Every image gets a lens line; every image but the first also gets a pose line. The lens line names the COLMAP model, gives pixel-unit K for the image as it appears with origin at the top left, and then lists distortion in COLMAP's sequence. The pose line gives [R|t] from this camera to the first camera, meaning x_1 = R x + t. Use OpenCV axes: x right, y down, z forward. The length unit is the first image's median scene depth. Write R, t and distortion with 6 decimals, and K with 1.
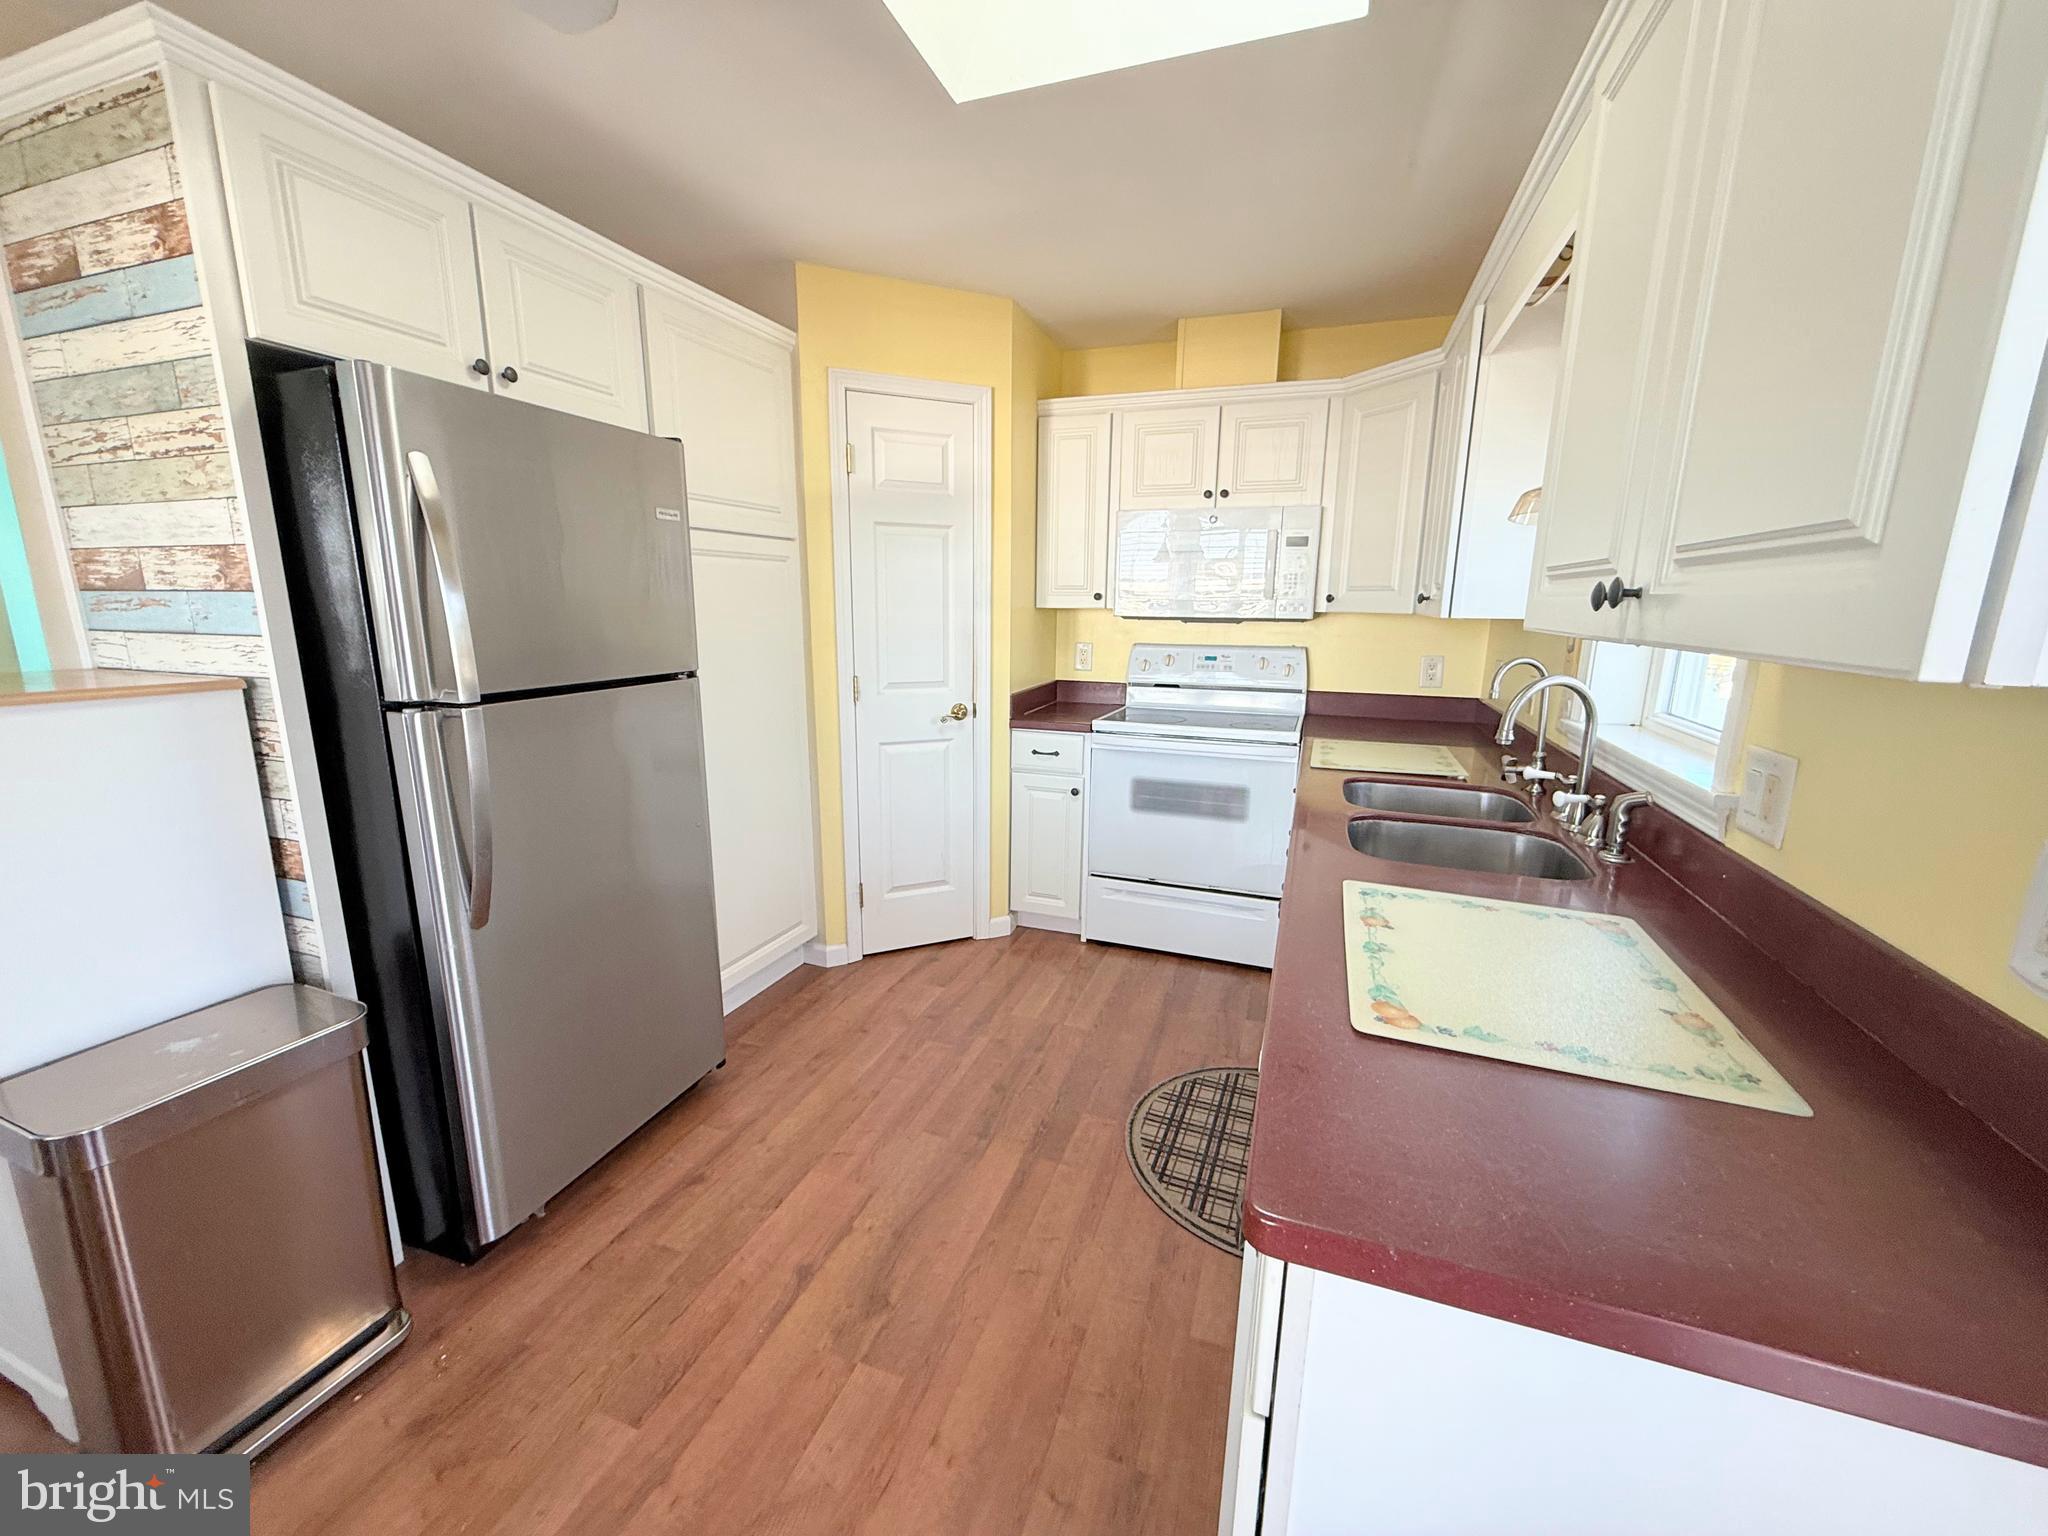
lens RADIAL K [[815.9, 0, 1016.2], [0, 815.9, 774.2], [0, 0, 1]] dist [0.001289, -0.000131]
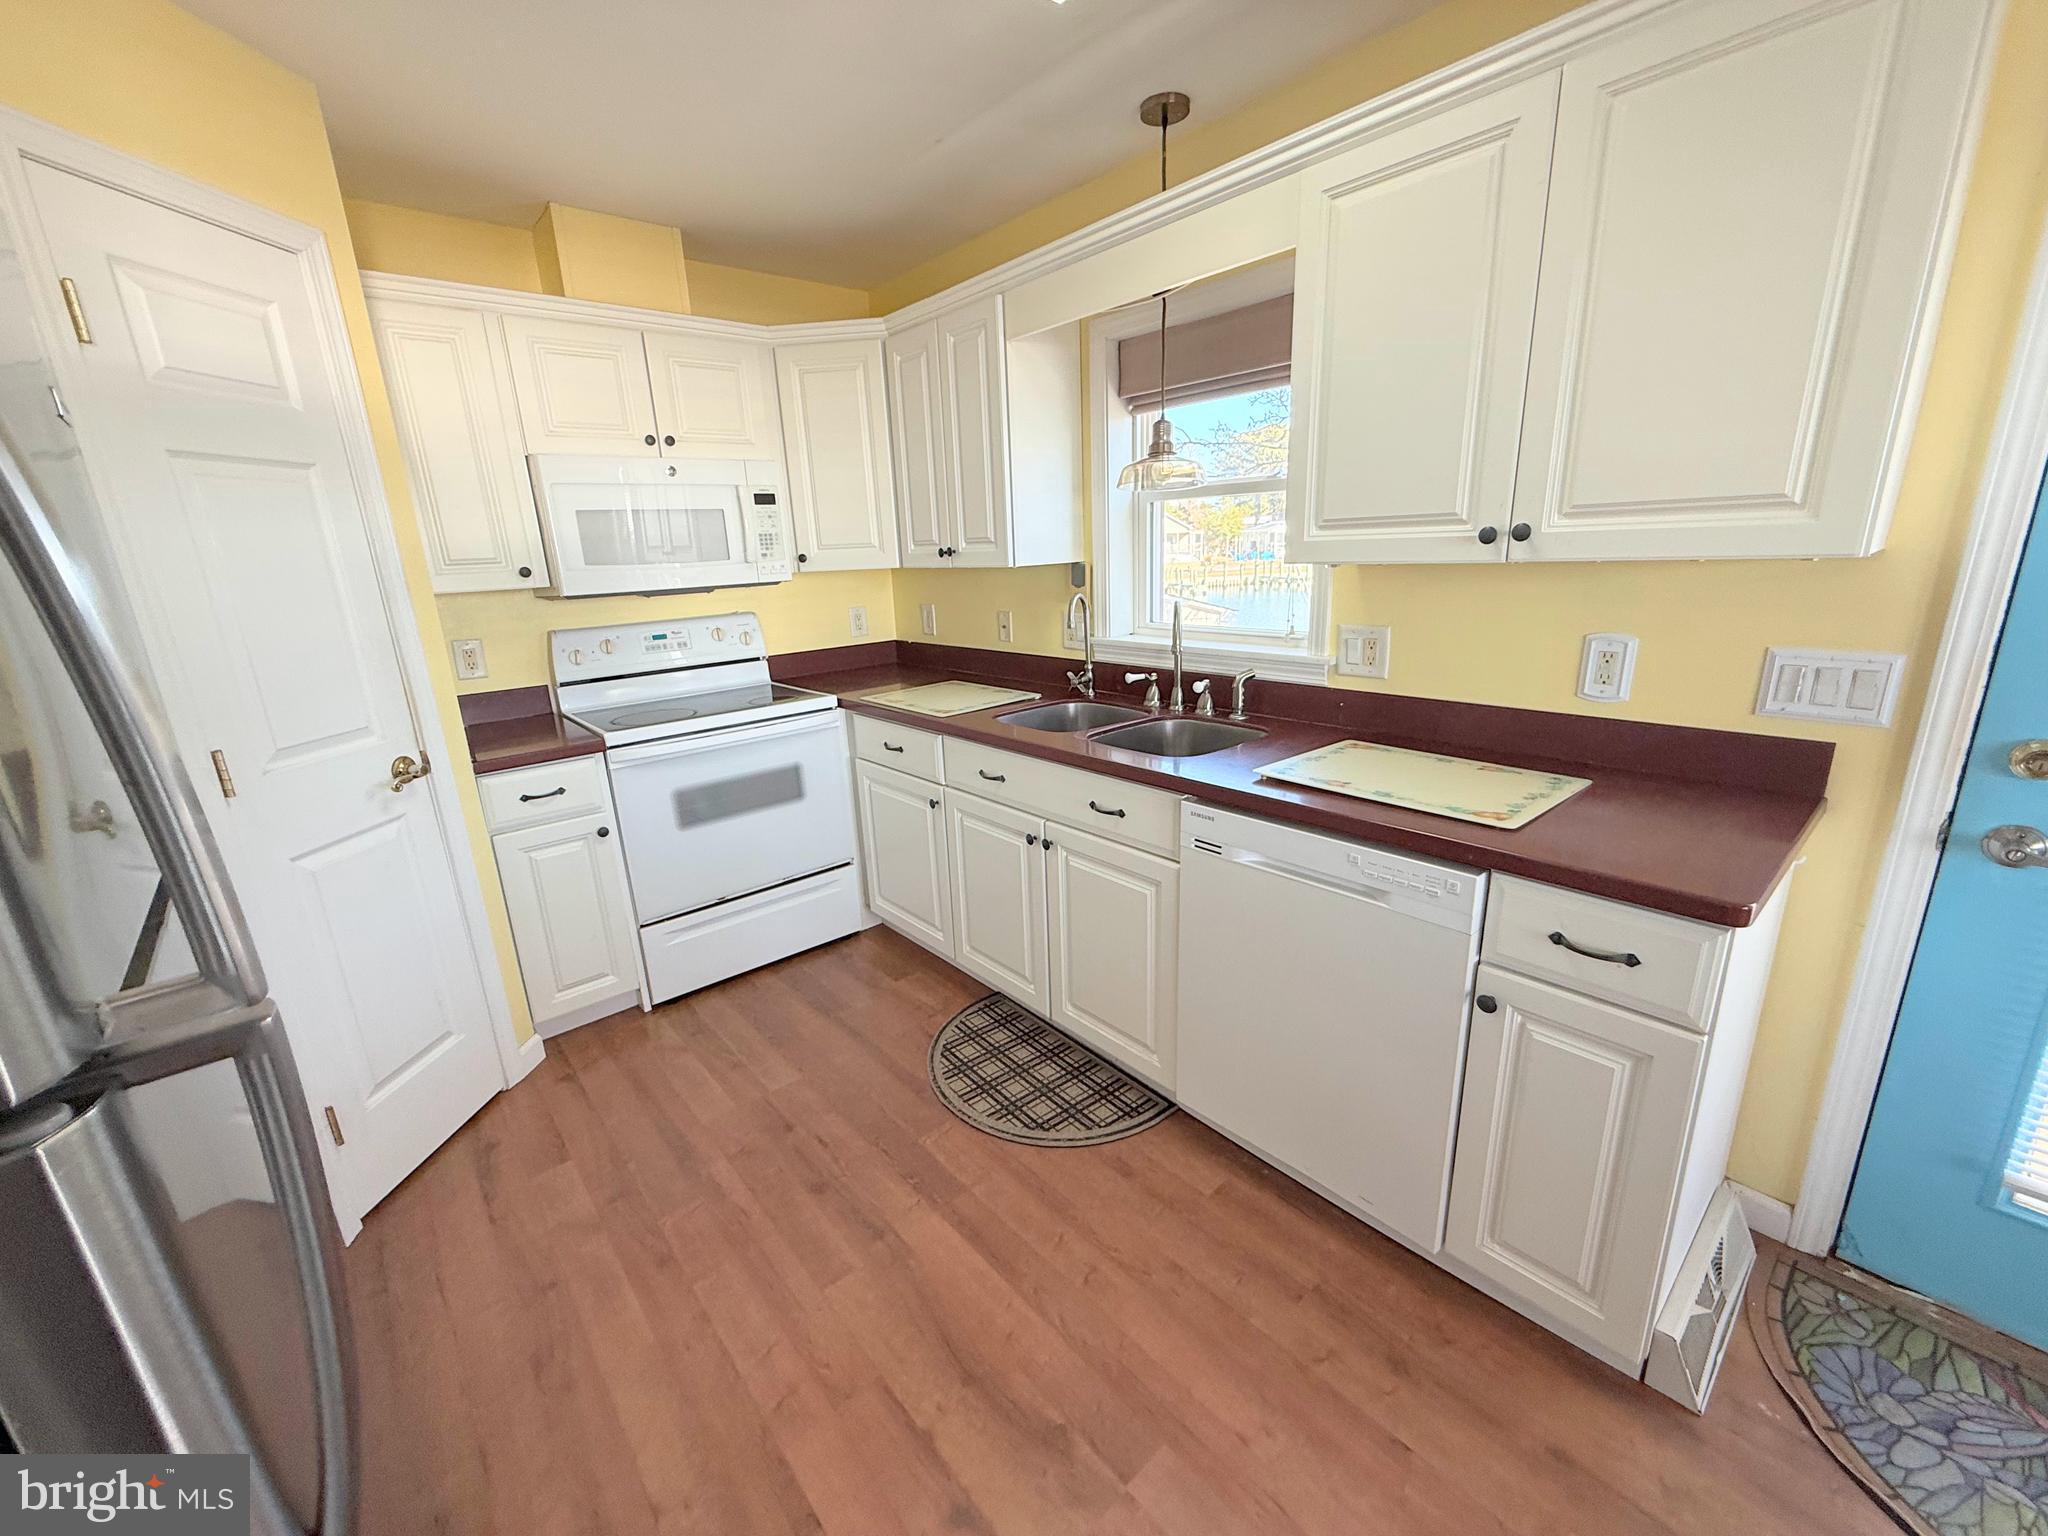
lens RADIAL K [[815.9, 0, 1017.5], [0, 815.9, 774.5], [0, 0, 1]] dist [0.001289, -0.000131]
pose [[0.490310, -0.266924, 0.829667, -0.371734], [0.229848, 0.957848, 0.172329, -0.075107], [-0.840694, 0.106203, 0.530995, 0.283721]]
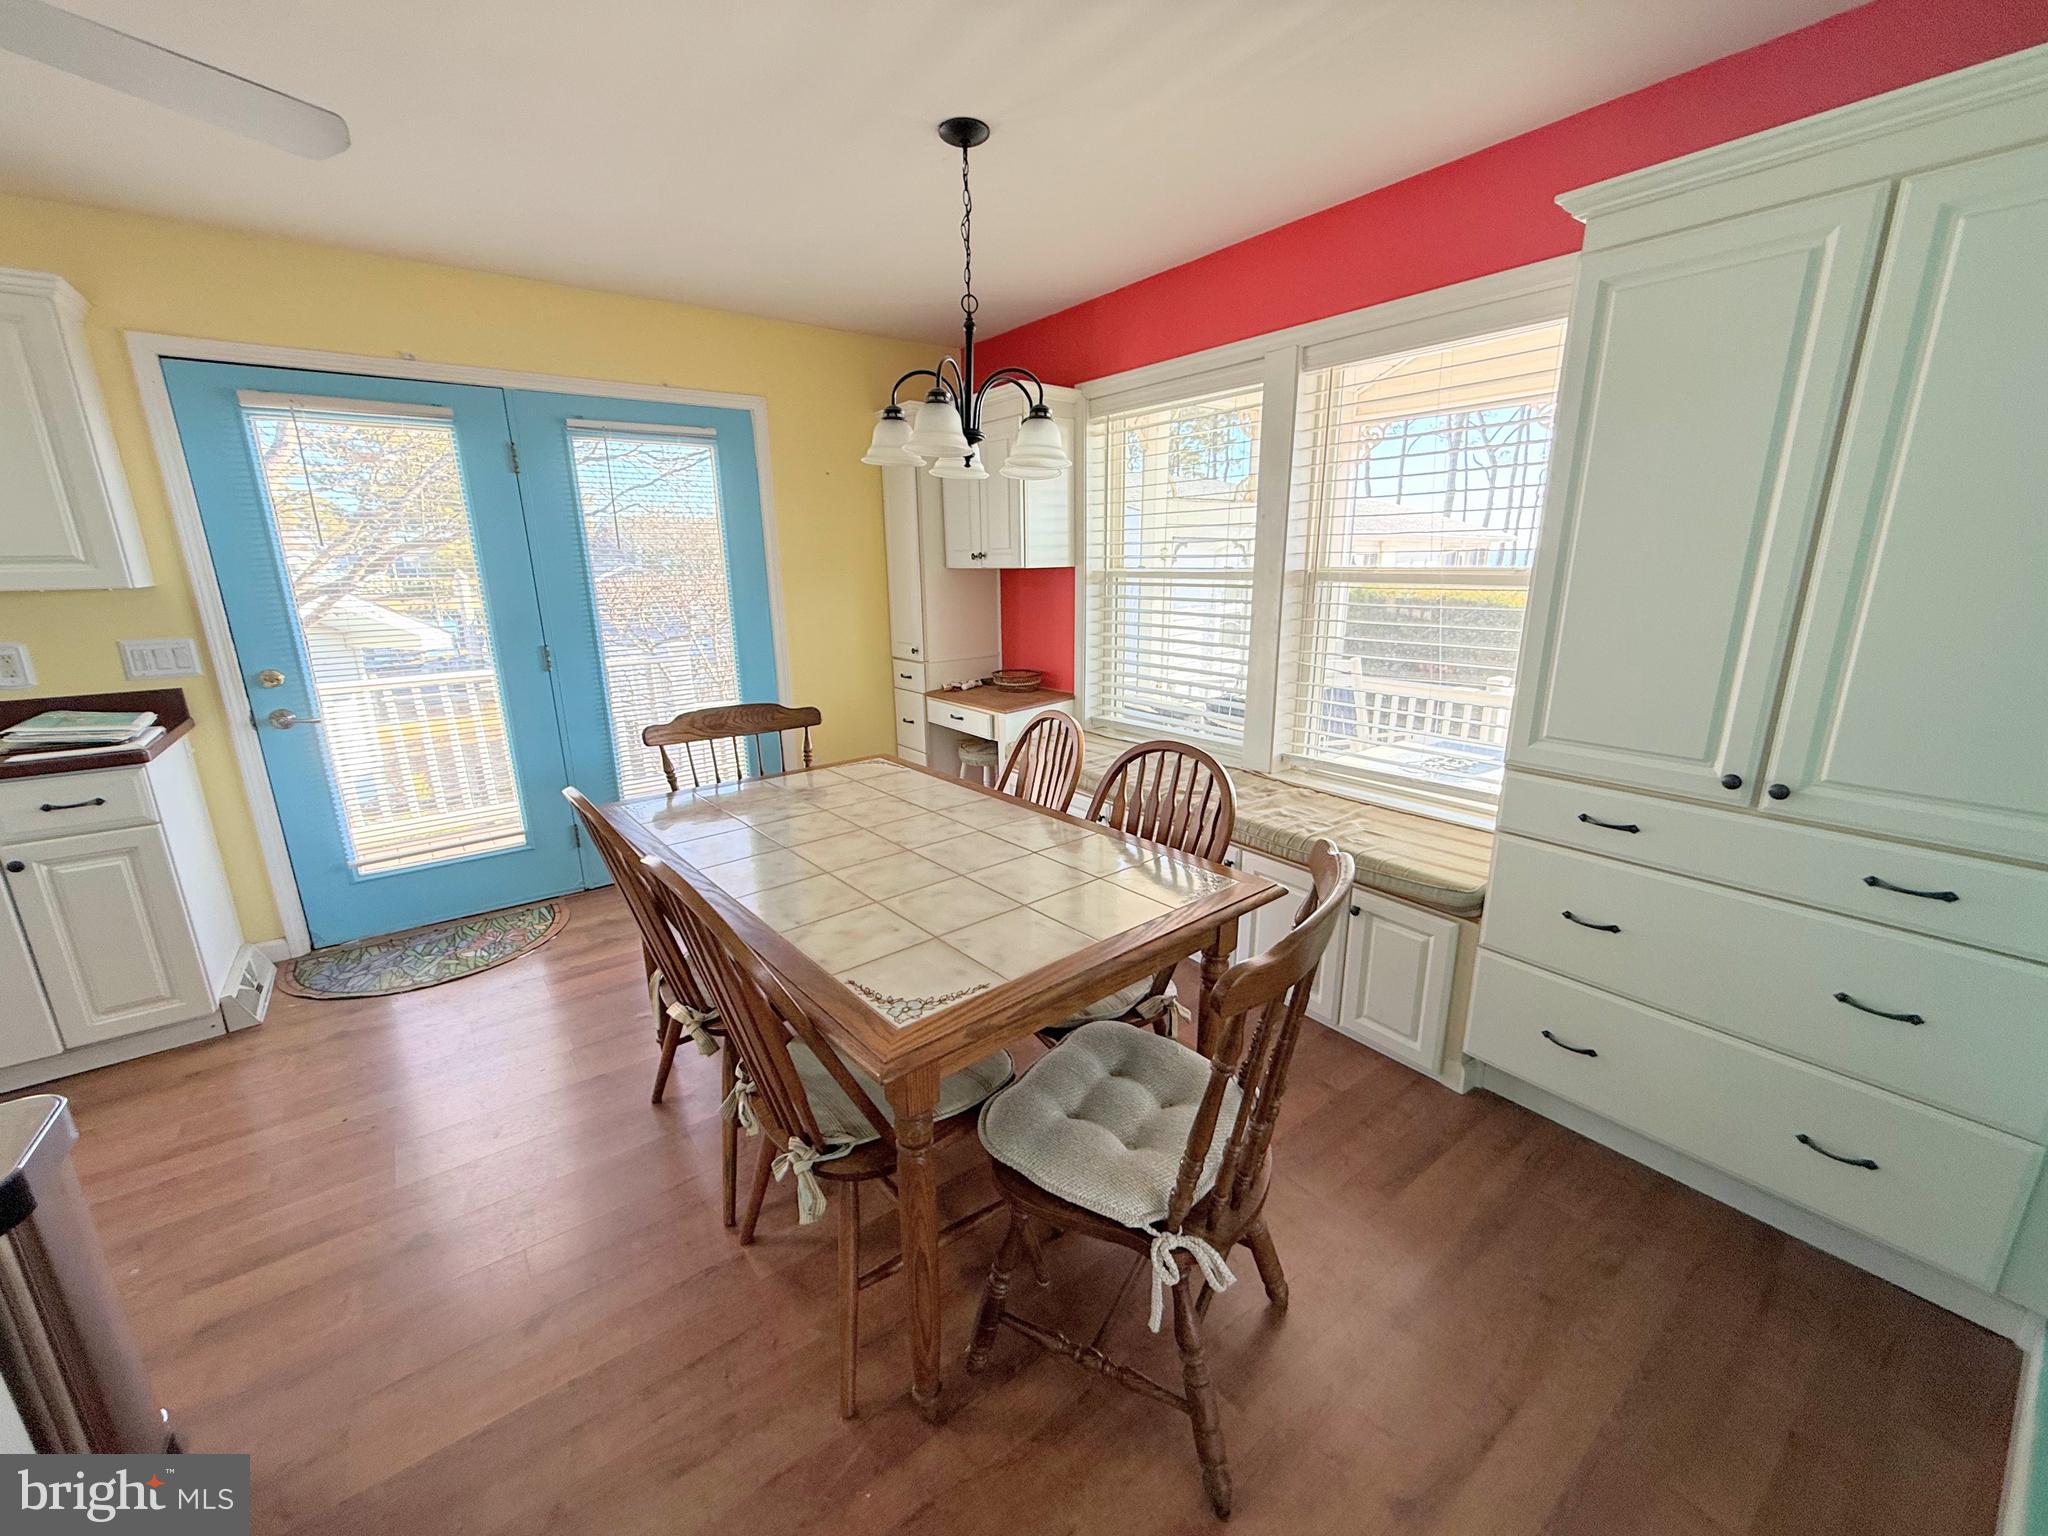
lens RADIAL K [[815.9, 0, 1017.2], [0, 815.9, 765.9], [0, 0, 1]] dist [0.001289, -0.000131]
pose [[-0.838056, -0.133884, 0.528902, -0.987797], [0.120342, 0.900184, 0.418553, -0.088352], [-0.532146, 0.414420, -0.738293, 0.341950]]
